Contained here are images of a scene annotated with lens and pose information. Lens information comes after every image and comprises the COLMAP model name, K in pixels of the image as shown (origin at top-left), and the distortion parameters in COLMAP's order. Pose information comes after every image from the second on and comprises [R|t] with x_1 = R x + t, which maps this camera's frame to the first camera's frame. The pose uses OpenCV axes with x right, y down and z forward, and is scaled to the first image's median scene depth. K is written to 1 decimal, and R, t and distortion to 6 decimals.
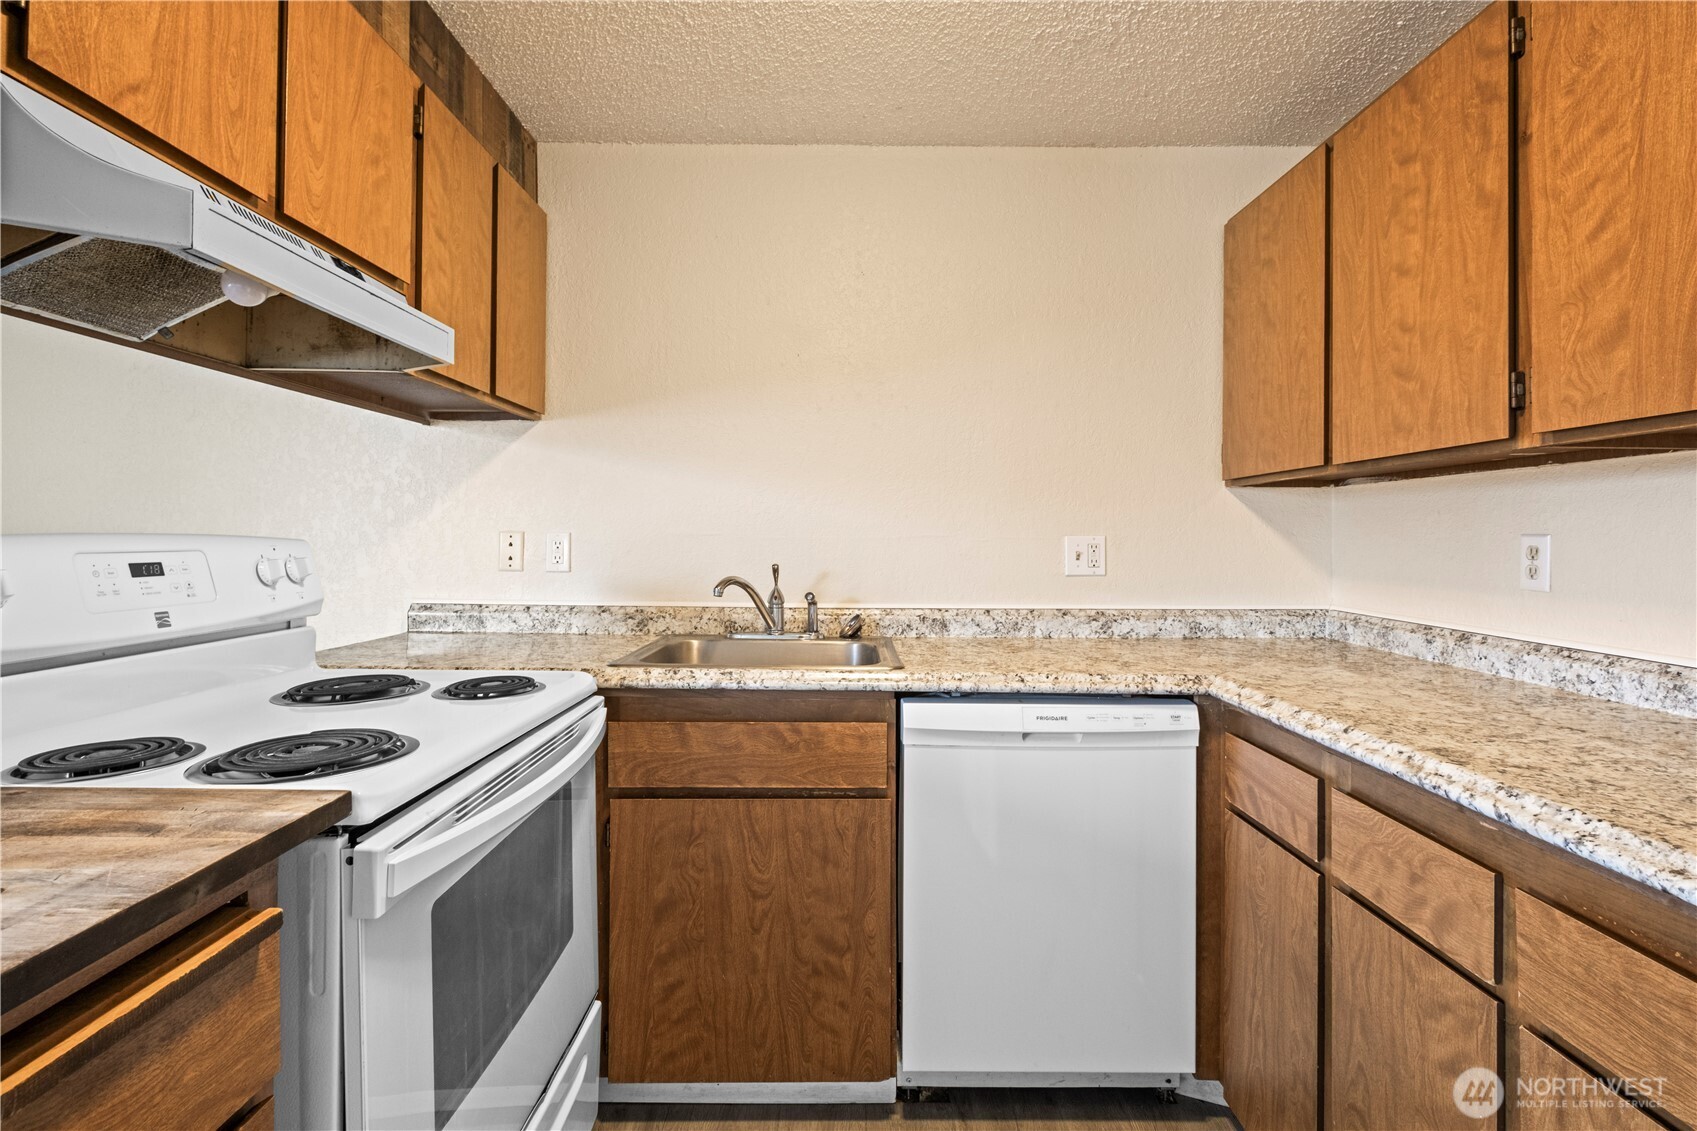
lens RADIAL K [[775.3, 0, 852.3], [0, 775.3, 528.2], [0, 0, 1]] dist [0.000480, 0.002112]
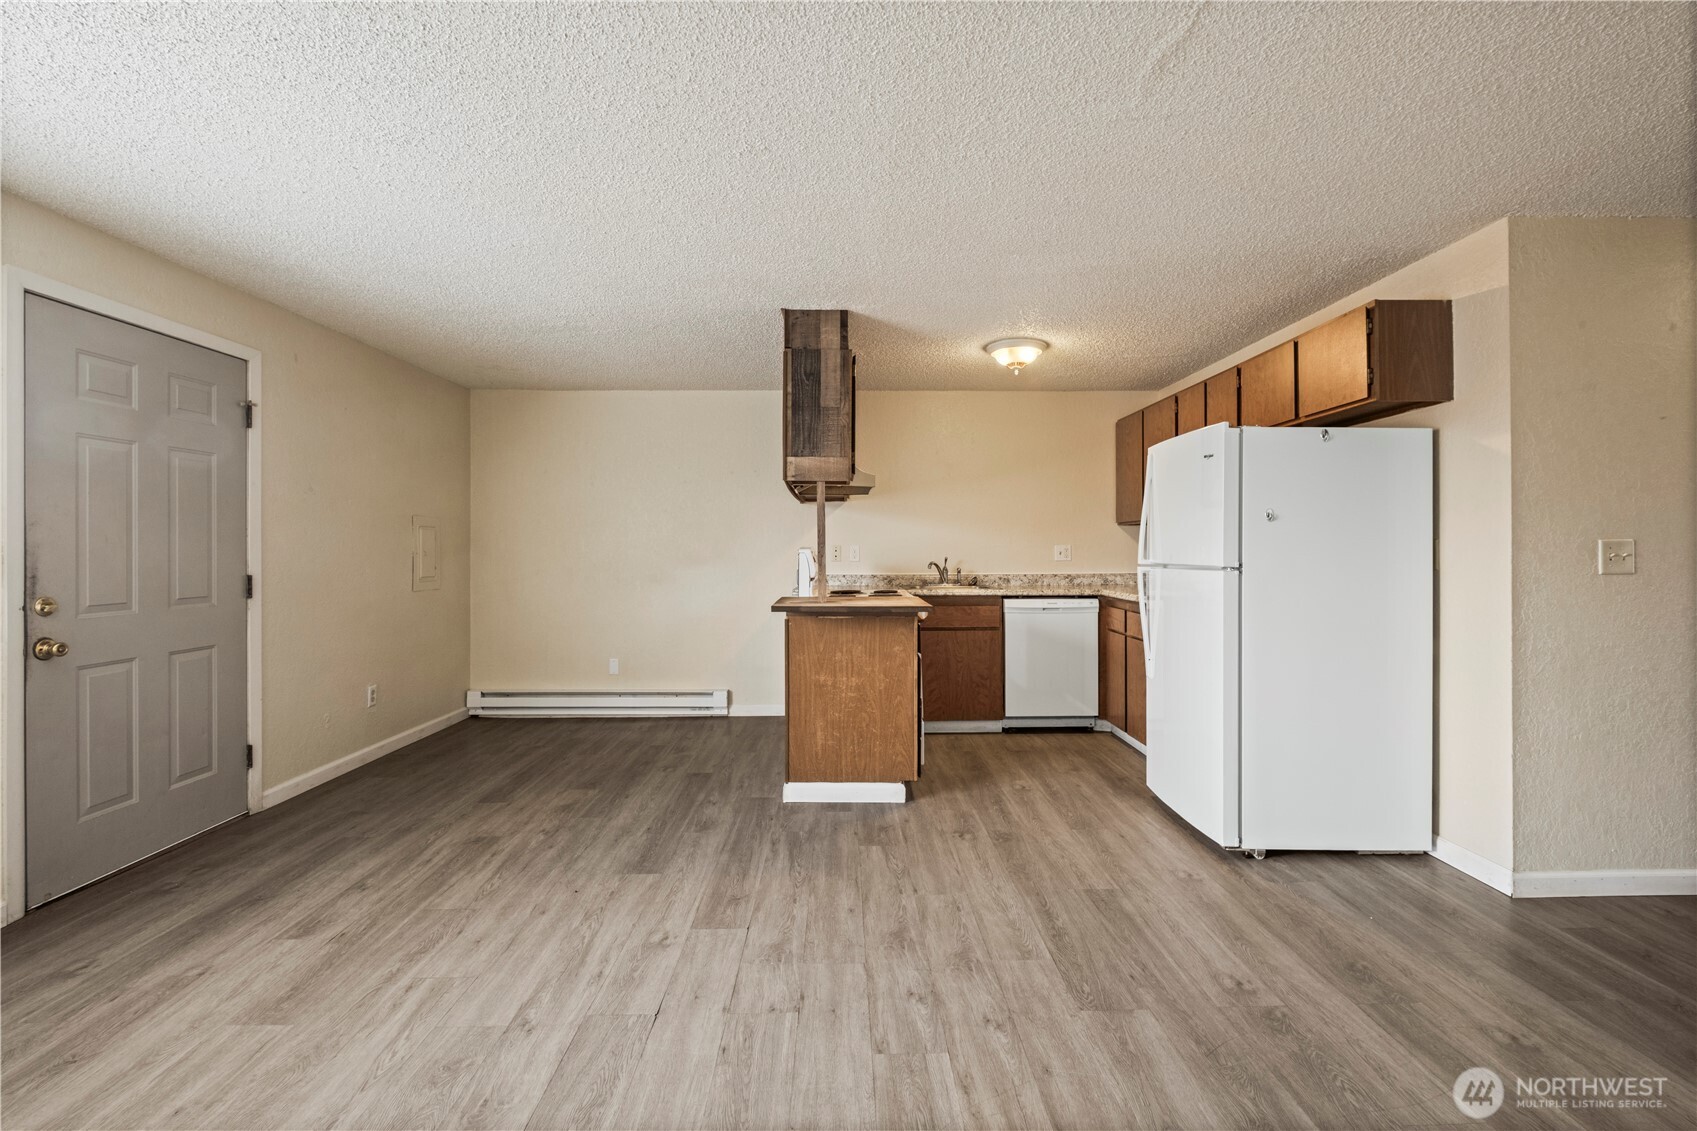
lens RADIAL K [[746.0, 0, 854.1], [0, 746.0, 545.1], [0, 0, 1]] dist [0.001759, -0.005494]
pose [[0.999859, -0.011028, 0.012677, -0.574834], [0.010963, 0.999926, 0.005243, -0.015287], [-0.012734, -0.005103, 0.999906, -1.990862]]
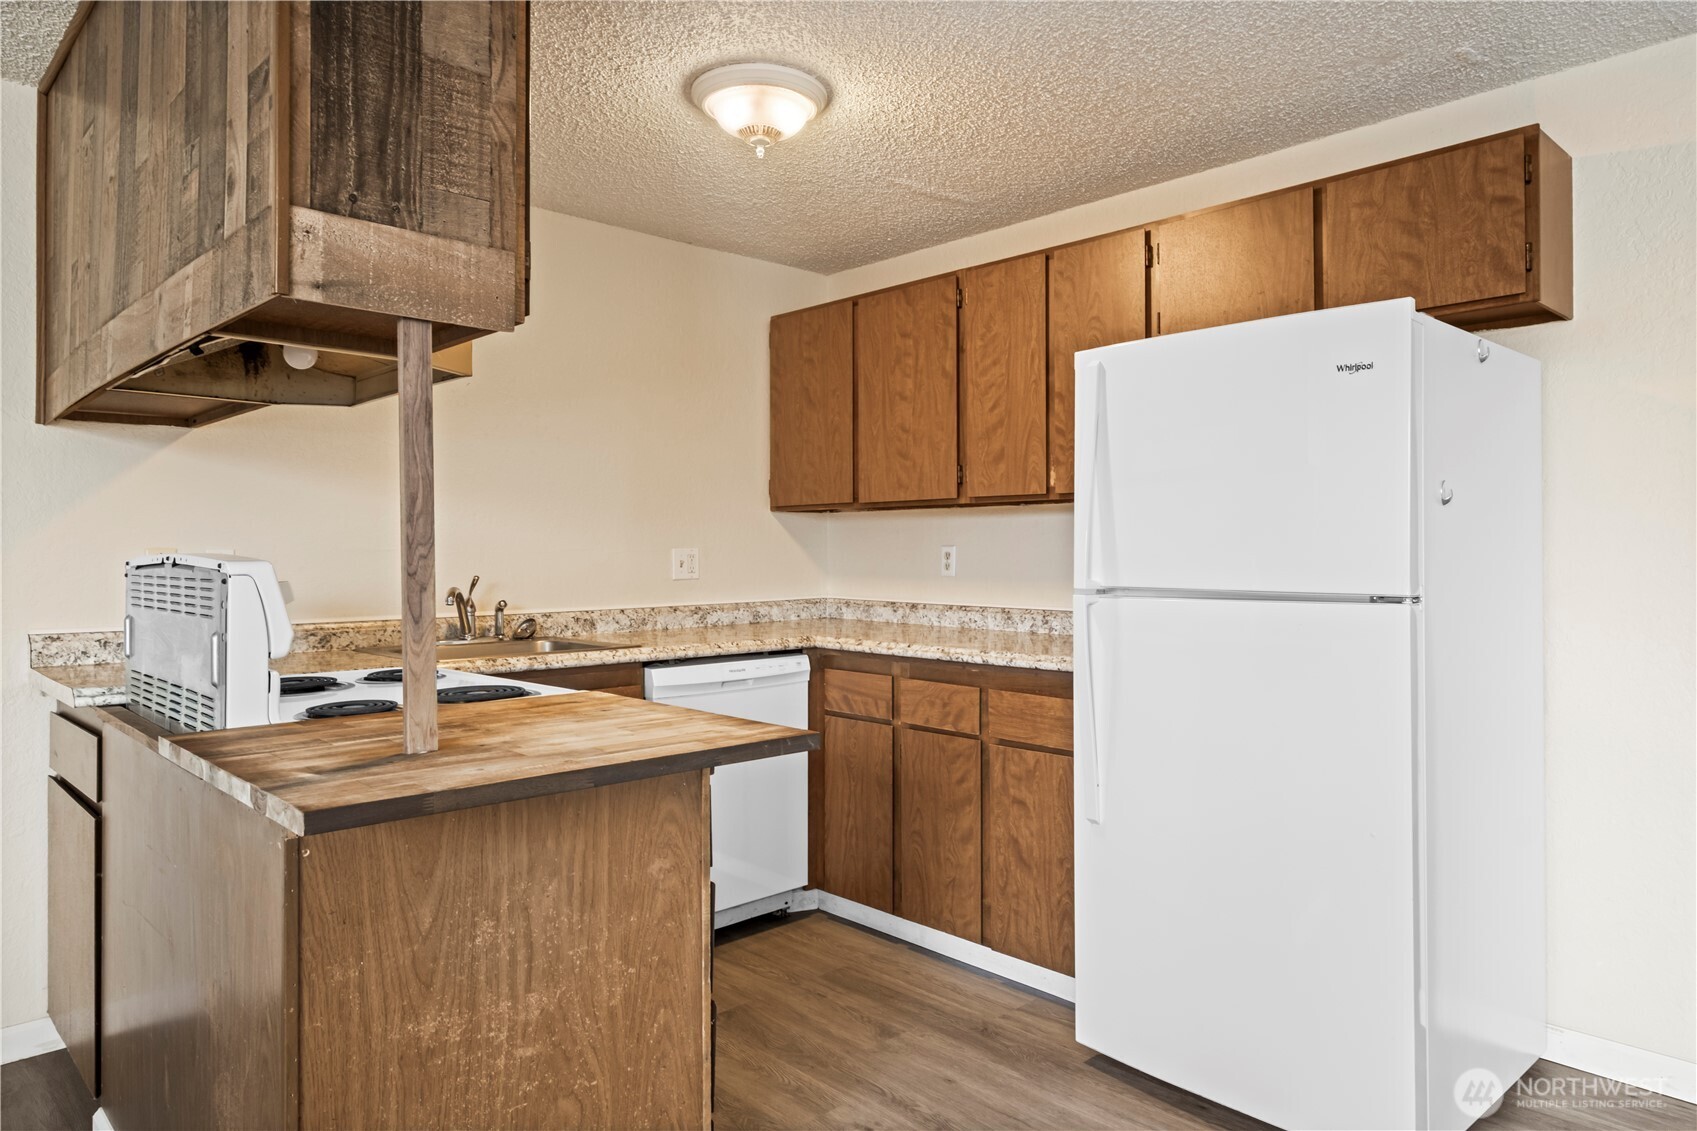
lens RADIAL K [[1059.0, 0, 836.2], [0, 1059.0, 540.2], [0, 0, 1]] dist [0.004602, 0.001609]
pose [[0.731441, -0.003229, 0.681897, -0.999275], [0.001006, 0.999993, 0.003657, -0.013892], [-0.681904, -0.001989, 0.731439, -0.630794]]
